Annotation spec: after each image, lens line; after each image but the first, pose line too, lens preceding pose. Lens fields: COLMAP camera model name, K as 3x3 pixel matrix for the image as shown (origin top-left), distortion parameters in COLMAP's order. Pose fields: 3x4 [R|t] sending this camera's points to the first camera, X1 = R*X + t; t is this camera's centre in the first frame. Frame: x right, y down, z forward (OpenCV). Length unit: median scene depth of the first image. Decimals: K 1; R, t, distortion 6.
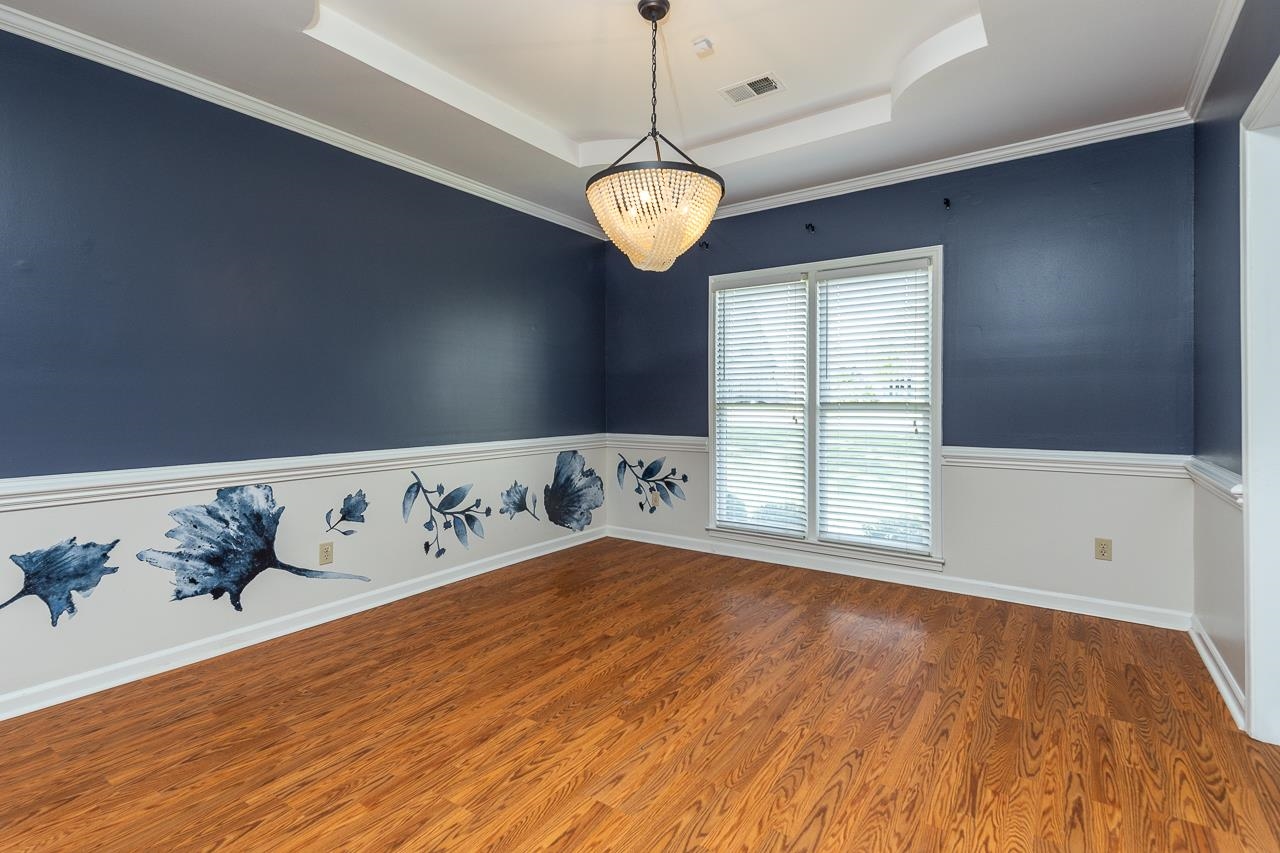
lens RADIAL K [[612.5, 0, 635.1], [0, 612.5, 417.6], [0, 0, 1]] dist [0.038012, -0.006508]
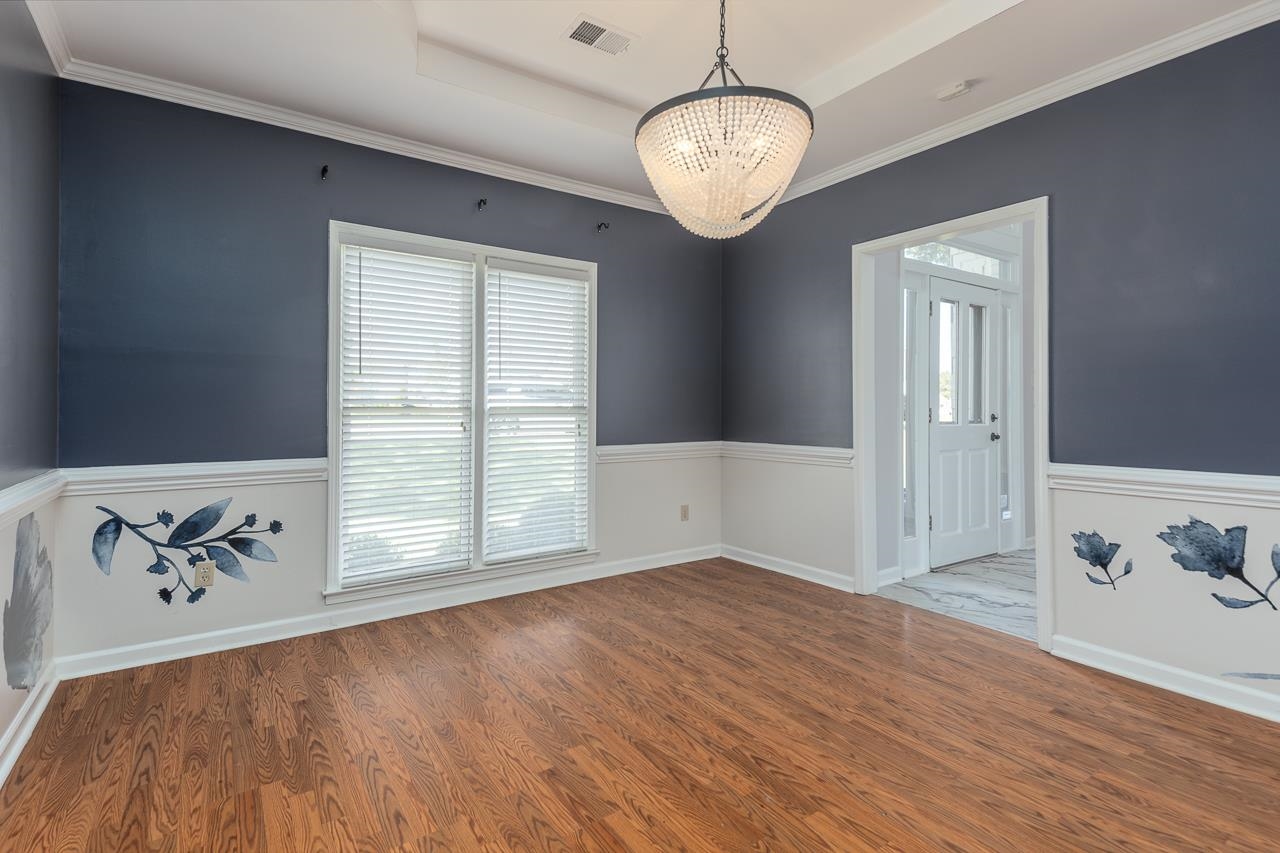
lens RADIAL K [[612.5, 0, 635.4], [0, 612.5, 414.5], [0, 0, 1]] dist [0.038012, -0.006508]
pose [[0.353190, -0.010754, 0.935490, -0.487671], [0.024871, 0.999688, 0.002102, -0.010698], [-0.935221, 0.022524, 0.353347, 0.544569]]
